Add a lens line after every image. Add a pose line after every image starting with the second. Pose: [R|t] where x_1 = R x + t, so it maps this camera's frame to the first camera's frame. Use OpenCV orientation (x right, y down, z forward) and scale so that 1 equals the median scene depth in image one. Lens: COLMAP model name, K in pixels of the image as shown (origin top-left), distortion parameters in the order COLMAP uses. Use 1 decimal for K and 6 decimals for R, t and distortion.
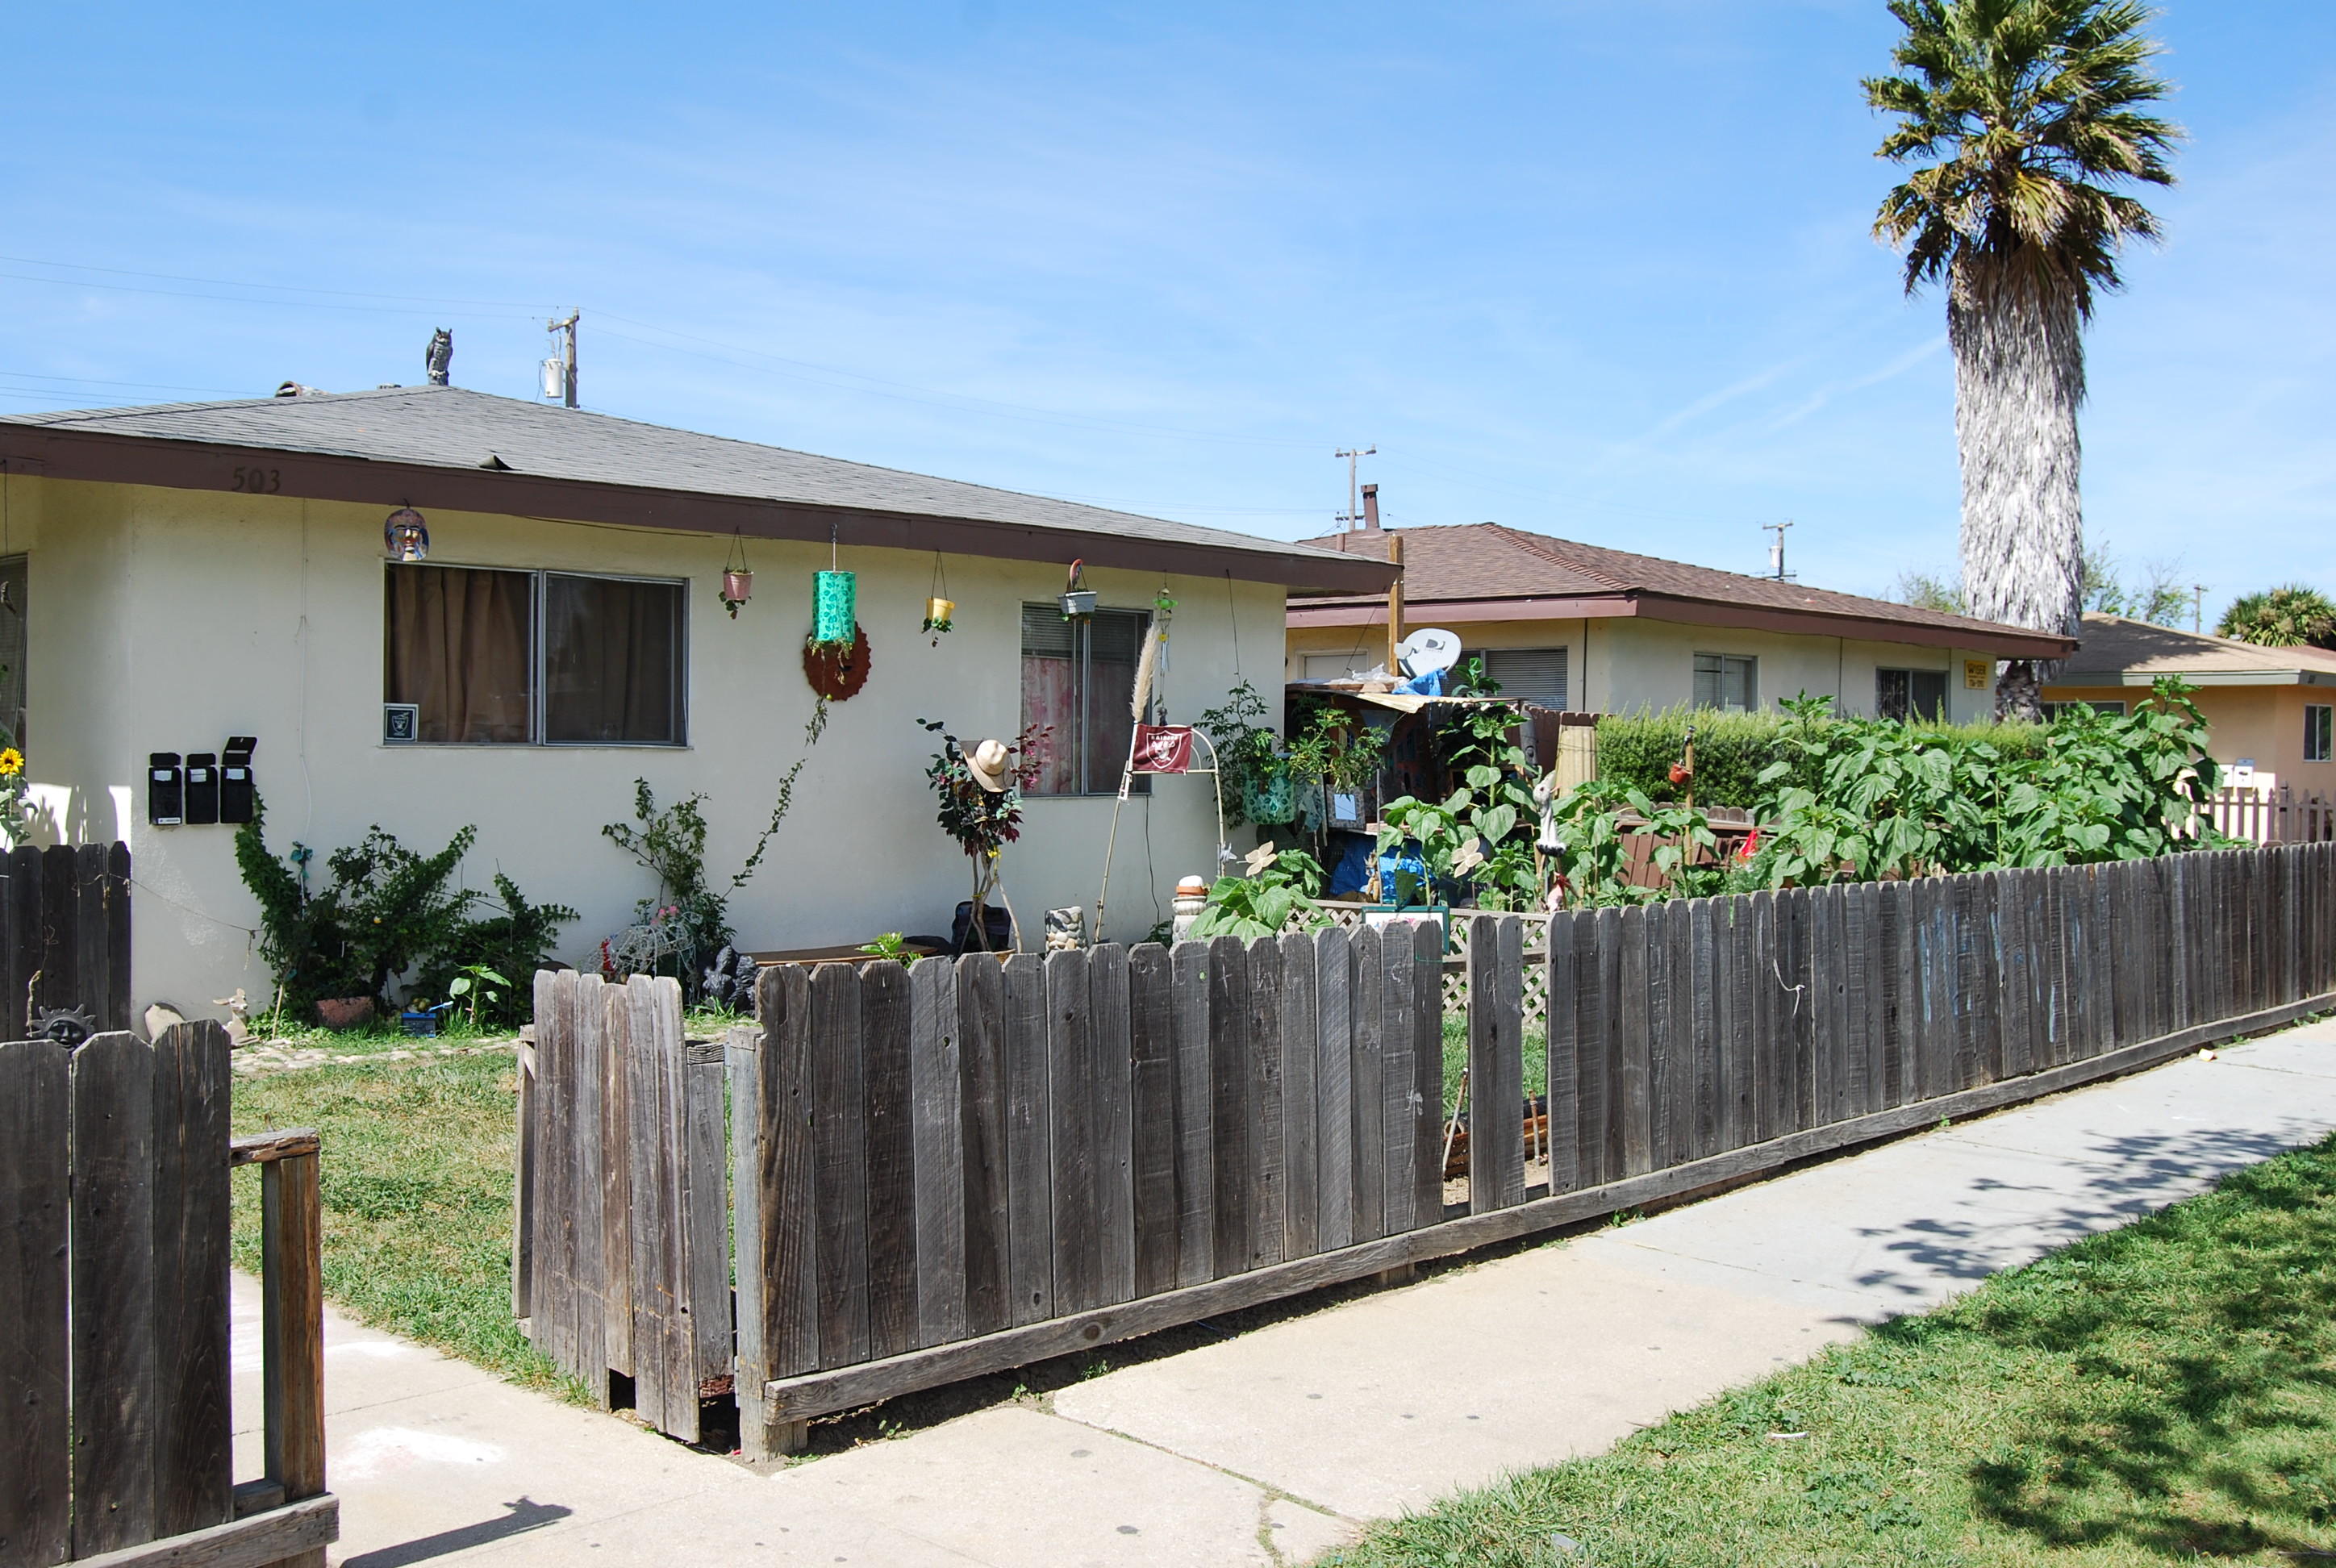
lens RADIAL K [[2267.5, 0, 1171.5], [0, 2267.5, 778.7], [0, 0, 1]] dist [-0.071070, 0.013364]
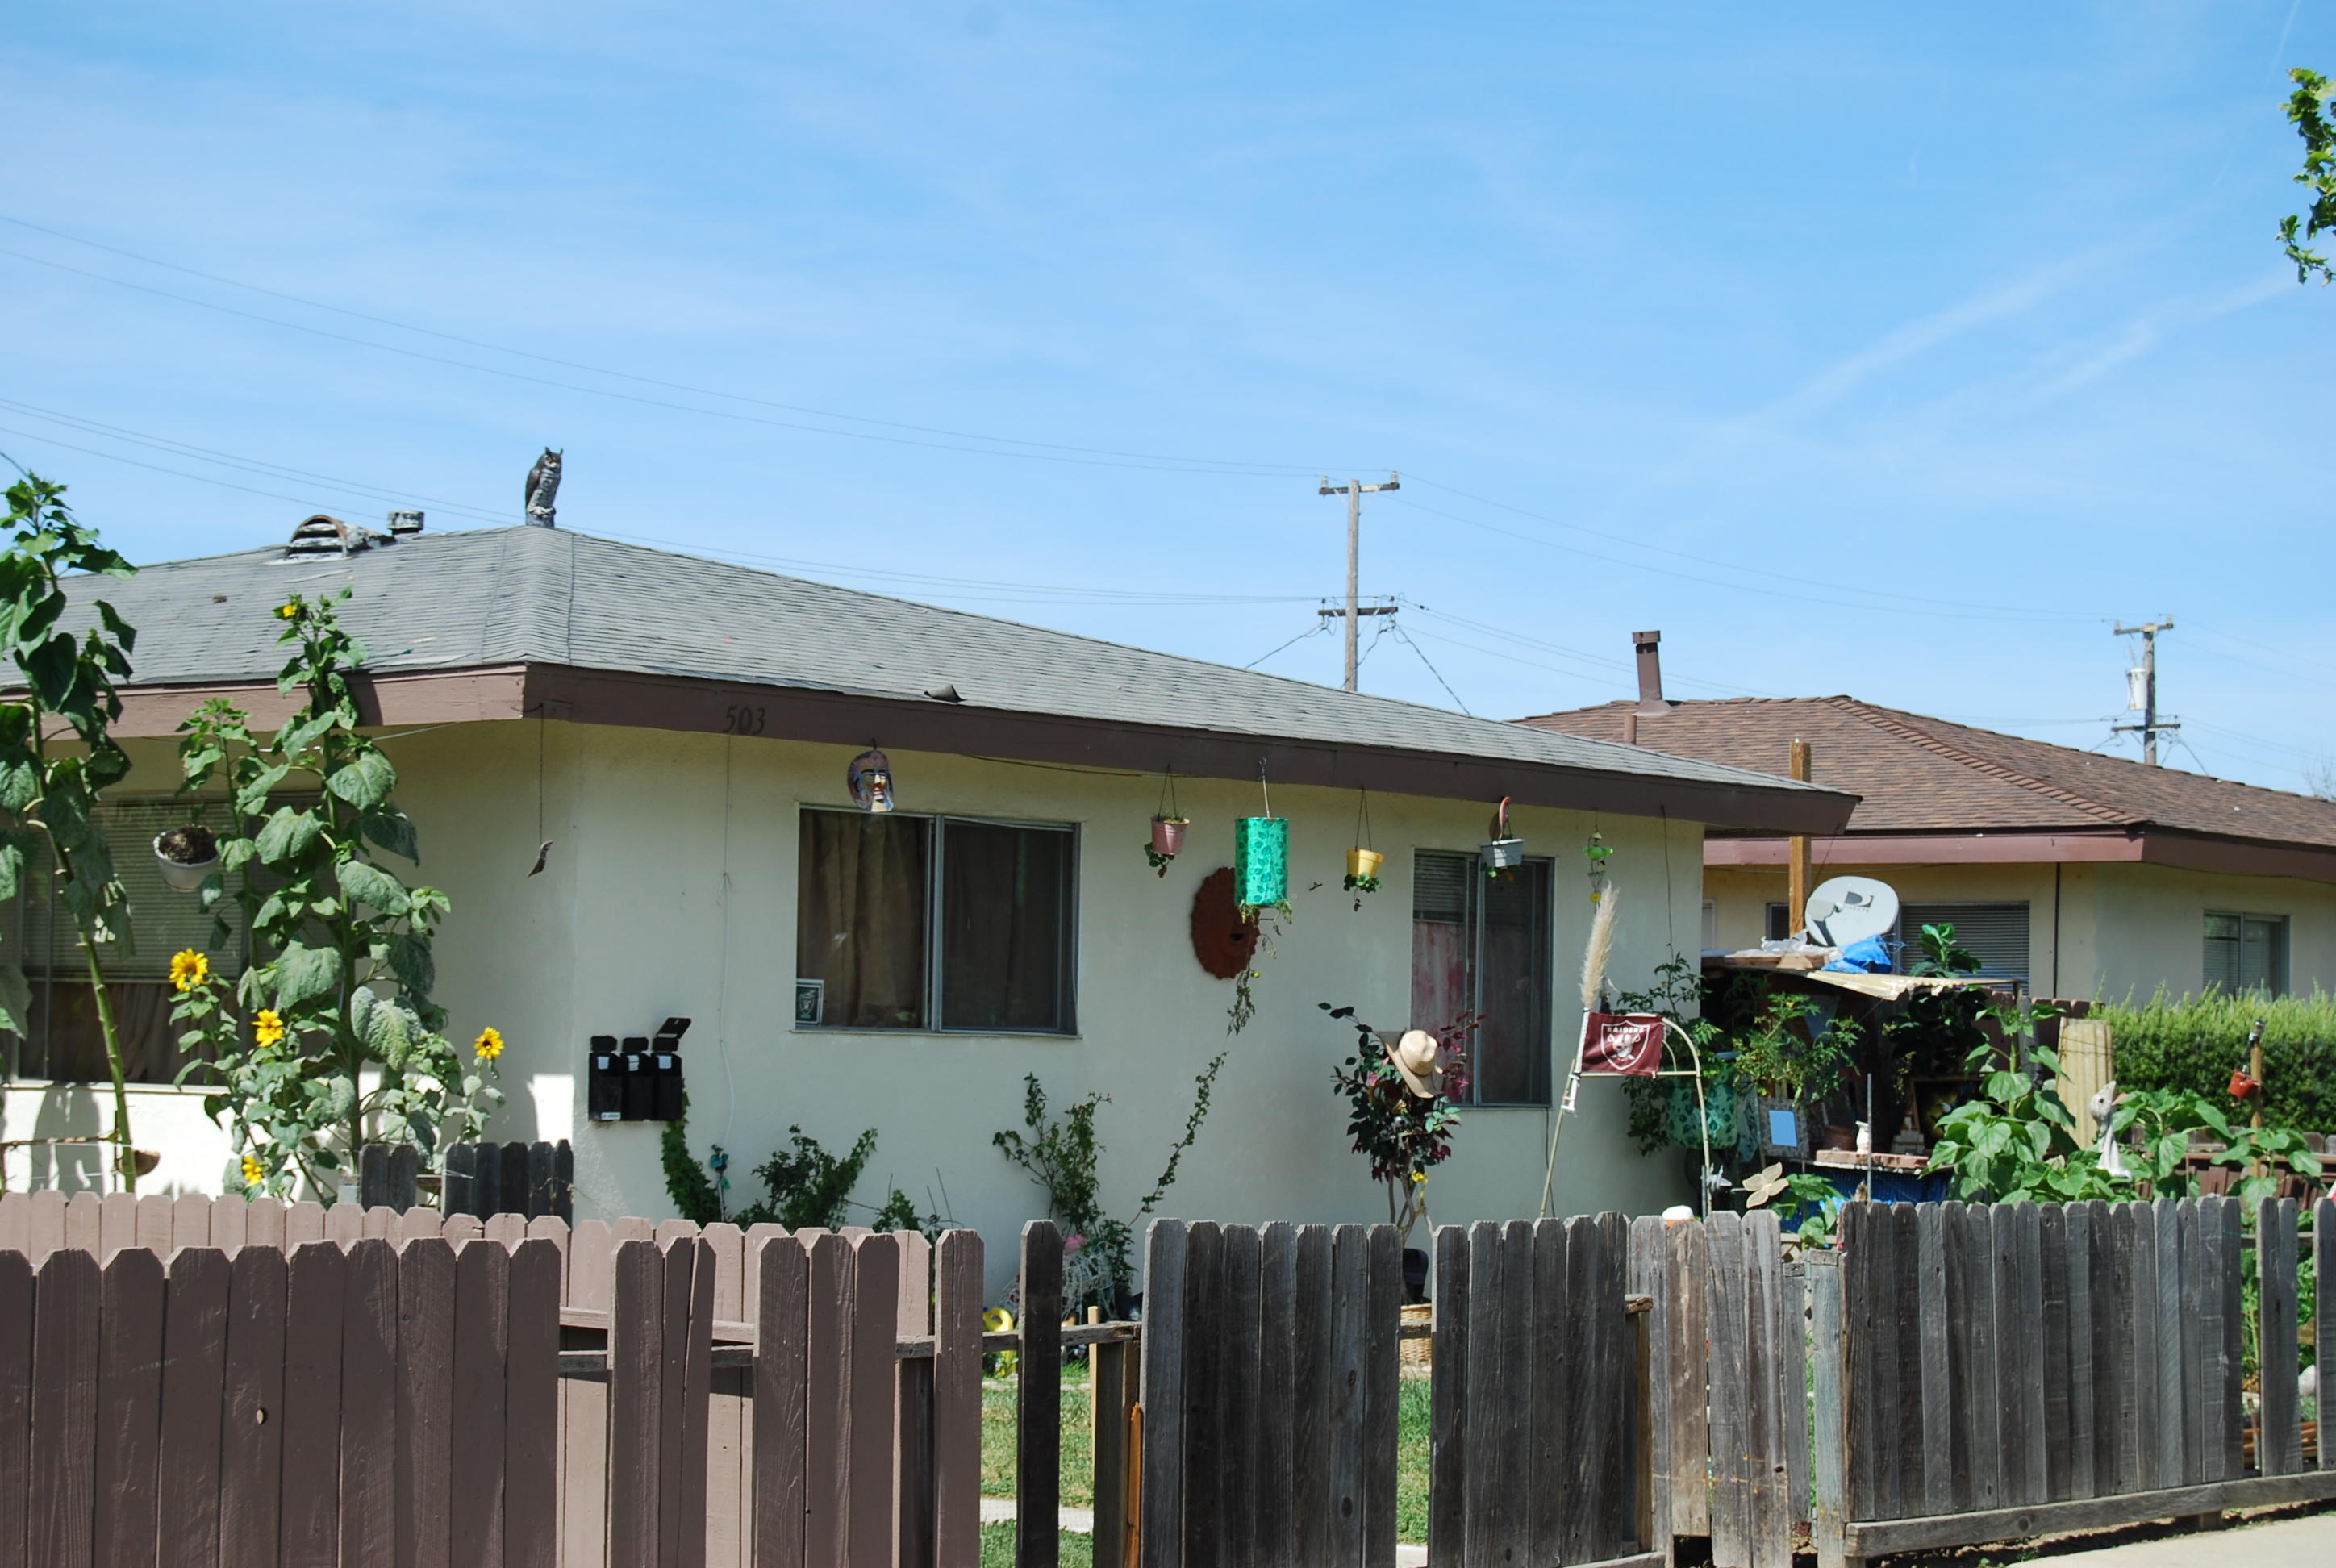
lens RADIAL K [[4936.7, 0, 1168.0], [0, 4936.7, 784.0], [0, 0, 1]] dist [-0.015368, 0.015823]
pose [[0.996681, 0.012959, 0.080367, -0.378513], [-0.007391, 0.997575, -0.069200, 0.020492], [-0.081068, 0.068376, 0.994360, -0.856600]]
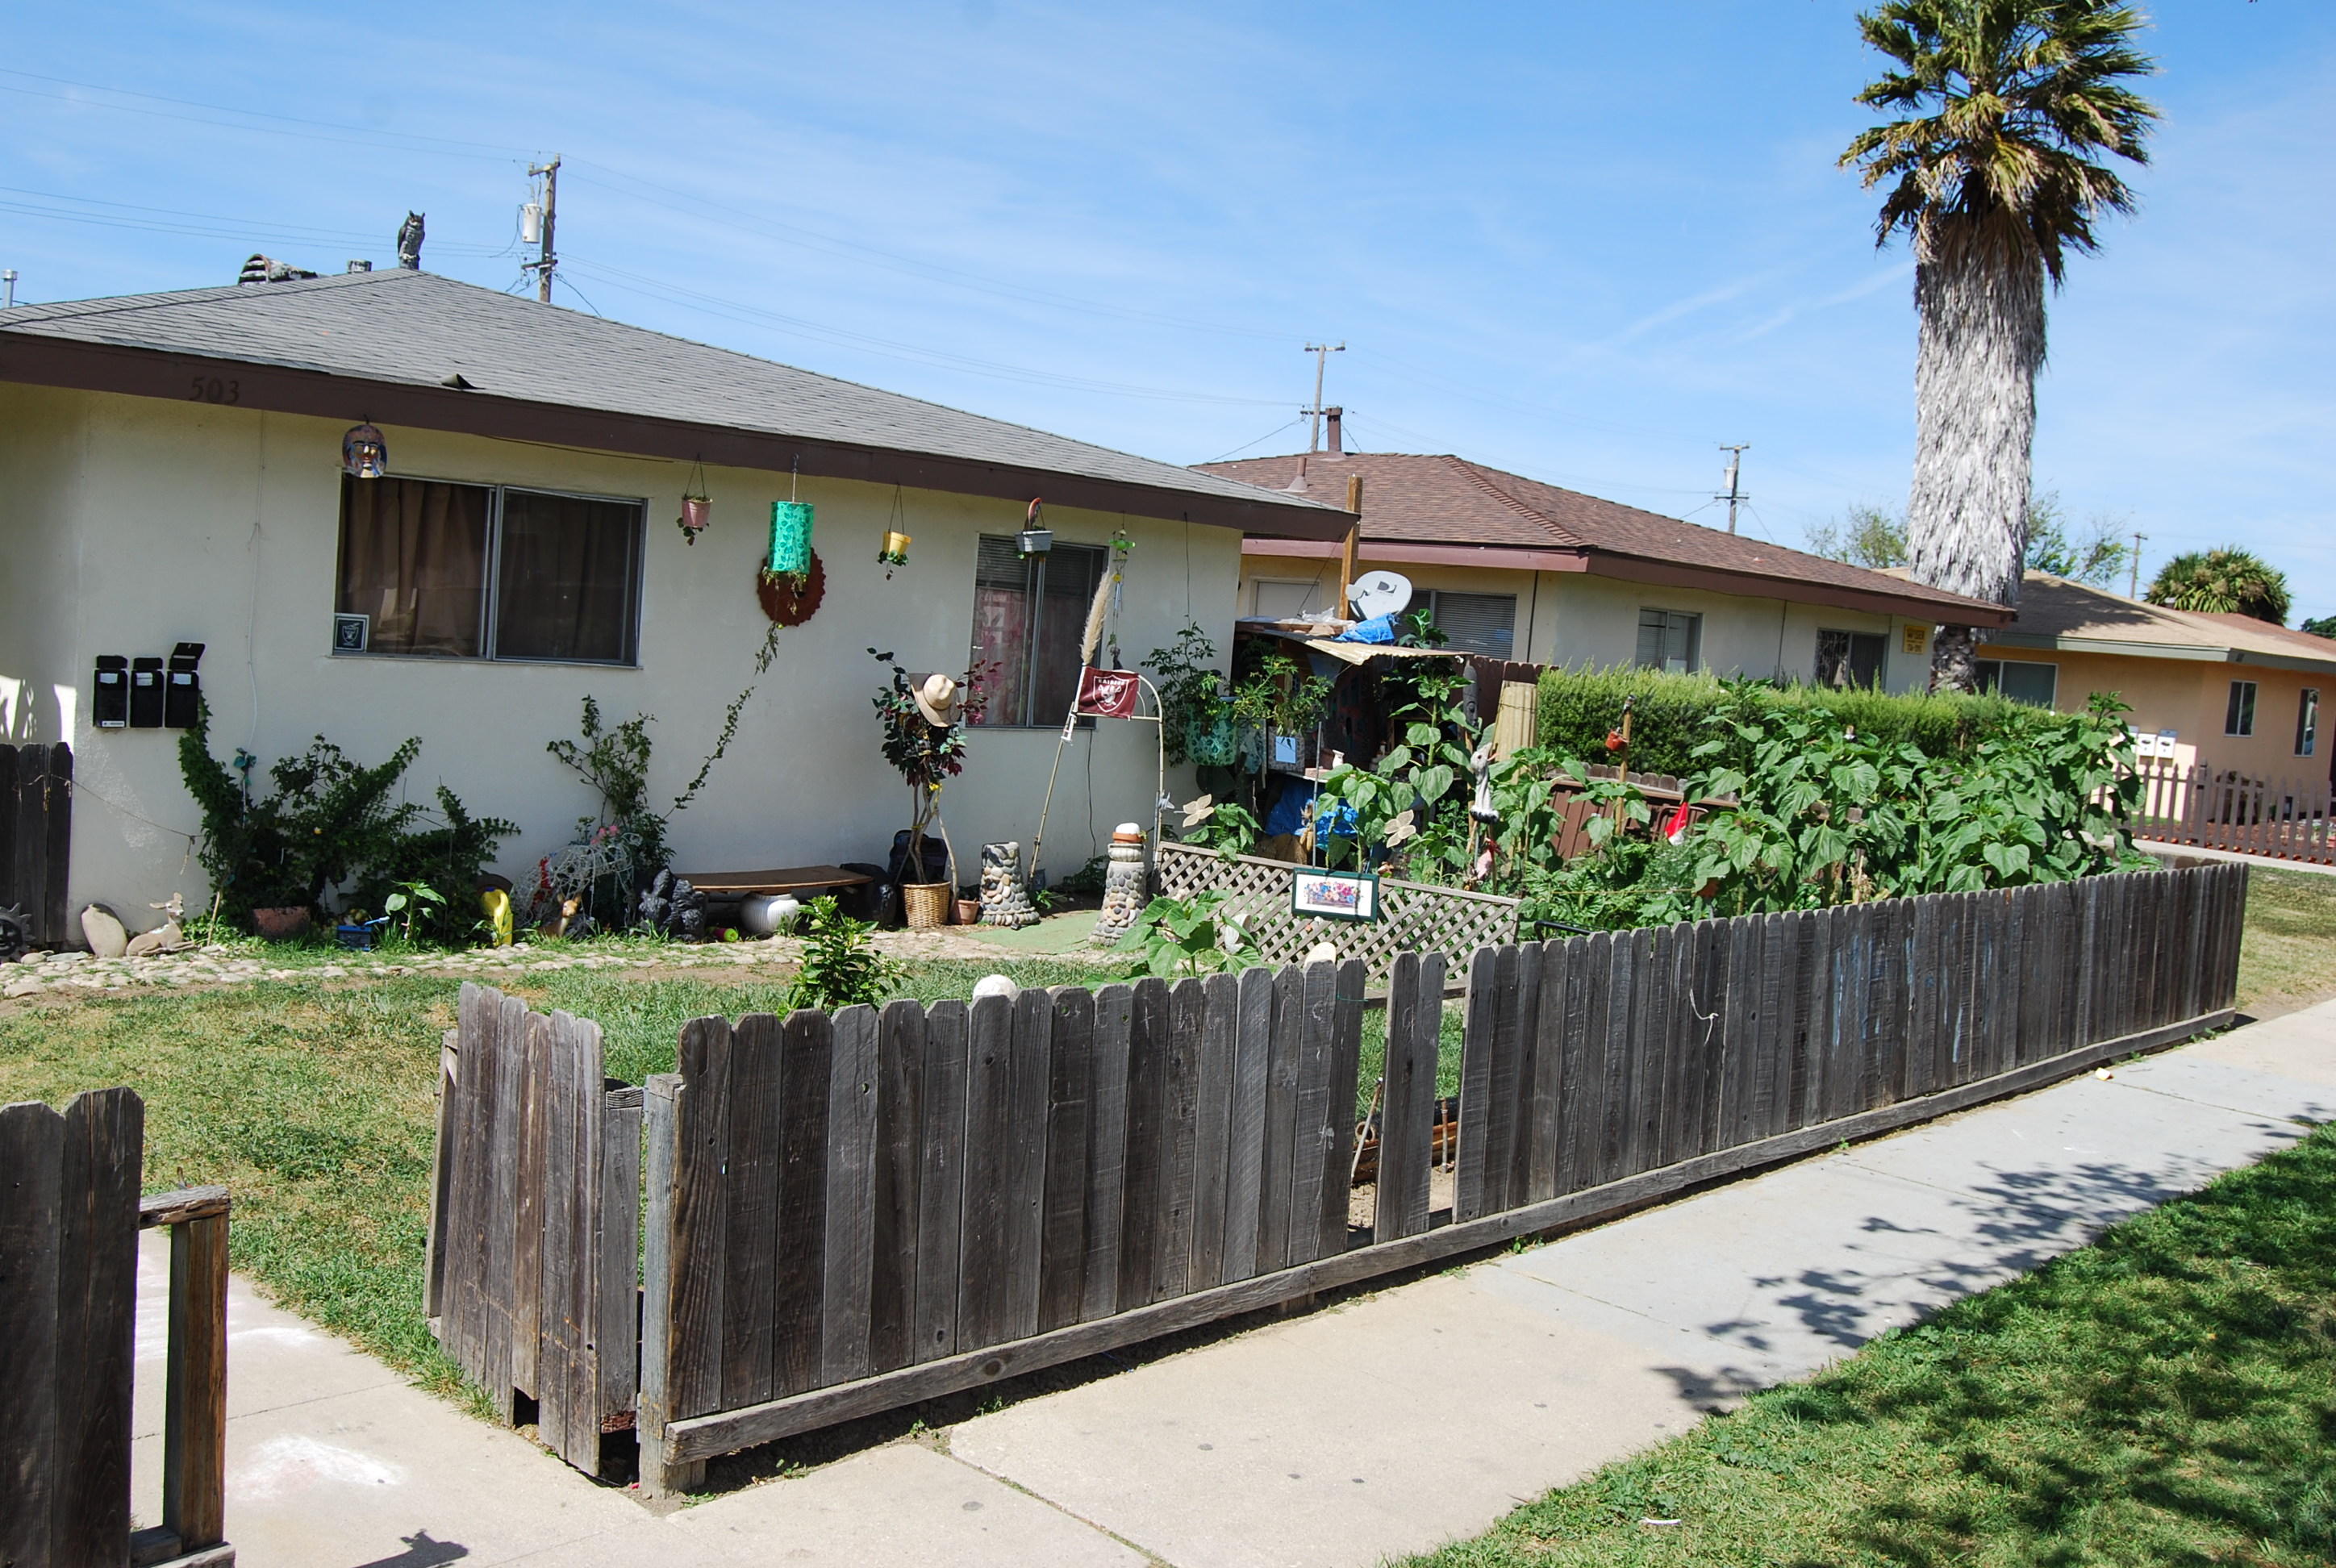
lens RADIAL K [[2227.7, 0, 1166.4], [0, 2227.7, 778.6], [0, 0, 1]] dist [-0.073602, 0.016774]
pose [[0.997502, 0.066566, 0.023642, 0.000906], [-0.067856, 0.995962, 0.058782, -0.045160], [-0.019633, -0.060240, 0.997991, 0.008937]]
